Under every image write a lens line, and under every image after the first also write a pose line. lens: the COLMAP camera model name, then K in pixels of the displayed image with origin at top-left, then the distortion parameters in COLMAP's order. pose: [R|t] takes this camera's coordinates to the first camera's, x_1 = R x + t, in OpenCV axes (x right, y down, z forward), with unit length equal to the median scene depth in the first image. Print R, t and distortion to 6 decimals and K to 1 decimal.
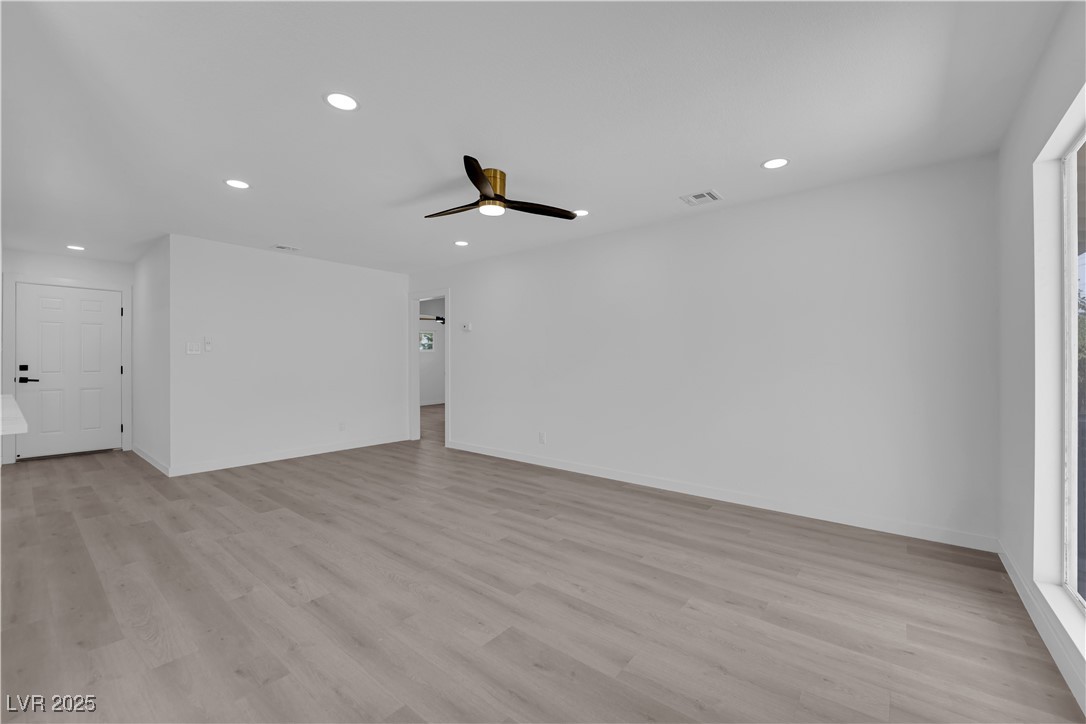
lens RADIAL K [[439.0, 0, 545.5], [0, 439.0, 360.6], [0, 0, 1]] dist [-0.006874, -0.001151]
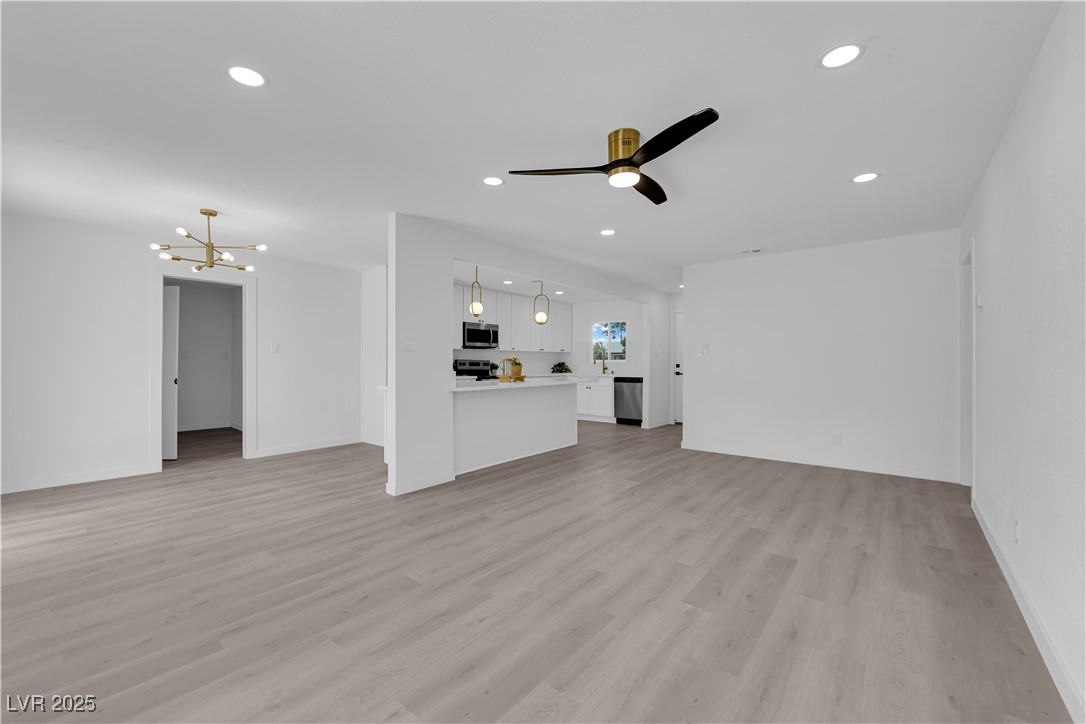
lens RADIAL K [[439.0, 0, 547.2], [0, 439.0, 362.5], [0, 0, 1]] dist [-0.006874, -0.001151]
pose [[-0.001146, 0.002322, -0.999997, 0.756345], [0.002579, 0.999994, 0.002319, 0.000161], [0.999996, -0.002576, -0.001152, 0.912719]]
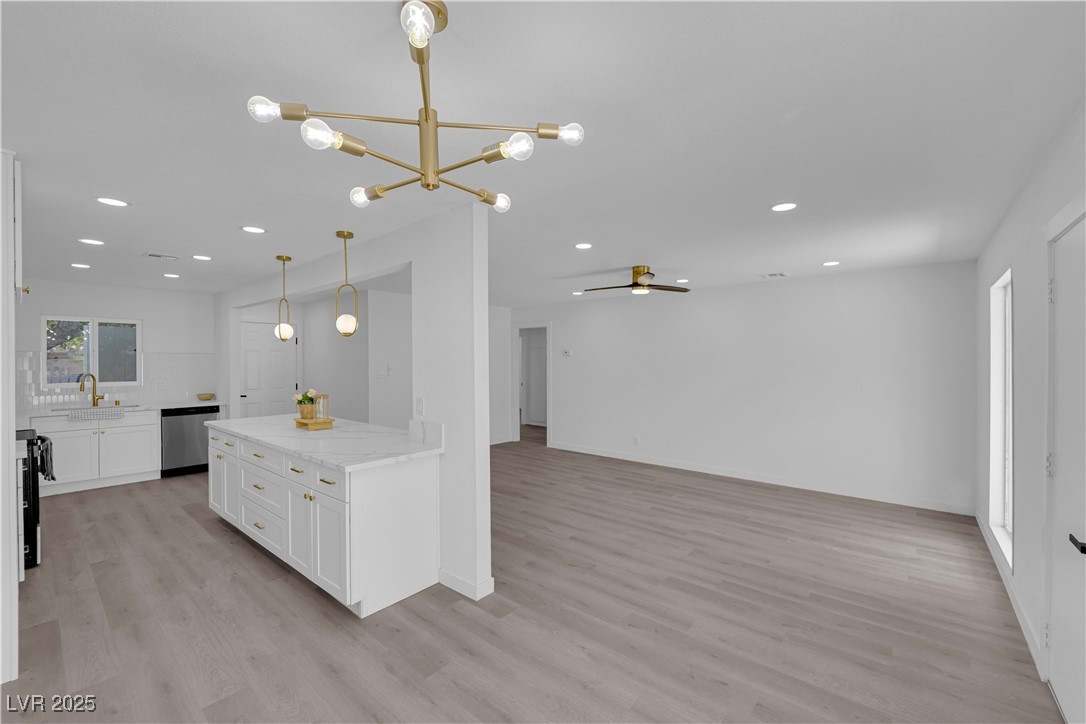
lens RADIAL K [[439.0, 0, 547.1], [0, 439.0, 361.0], [0, 0, 1]] dist [-0.006874, -0.001151]
pose [[0.999934, 0.000381, -0.011525, -0.454225], [-0.000341, 0.999994, 0.003496, -0.115074], [0.011526, -0.003492, 0.999927, -0.548159]]
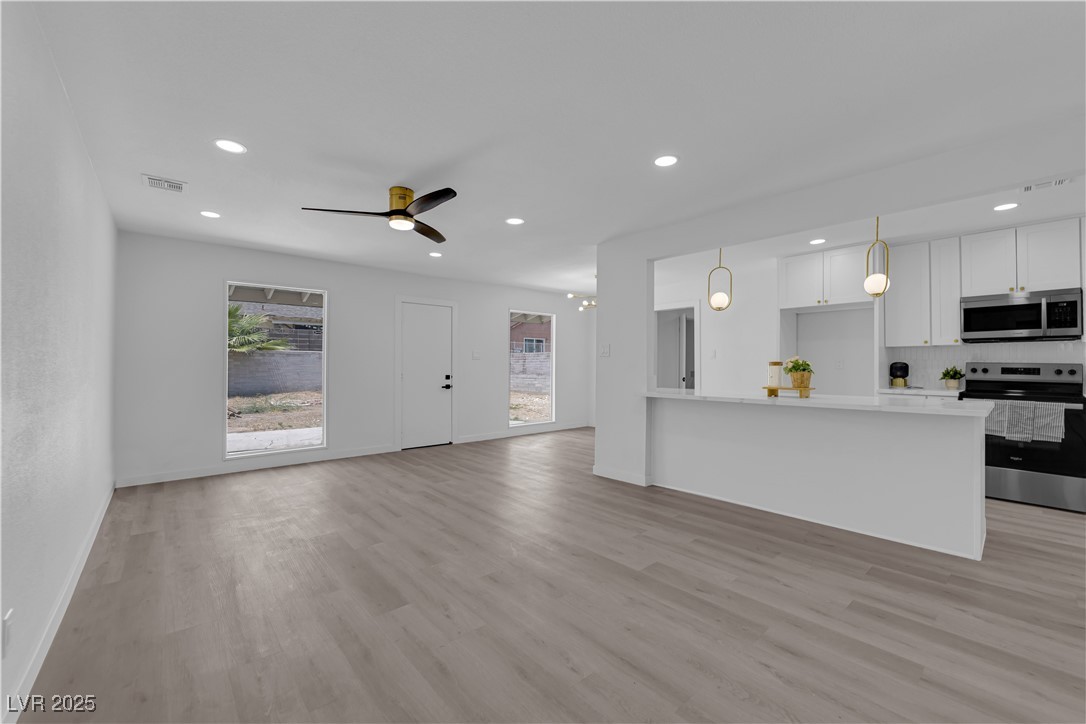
lens RADIAL K [[439.0, 0, 544.8], [0, 439.0, 364.5], [0, 0, 1]] dist [-0.006874, -0.001151]
pose [[-0.984767, -0.001484, 0.173875, -0.697058], [-0.002021, 0.999994, -0.002915, 0.001097], [-0.173870, -0.003222, -0.984763, 2.123678]]
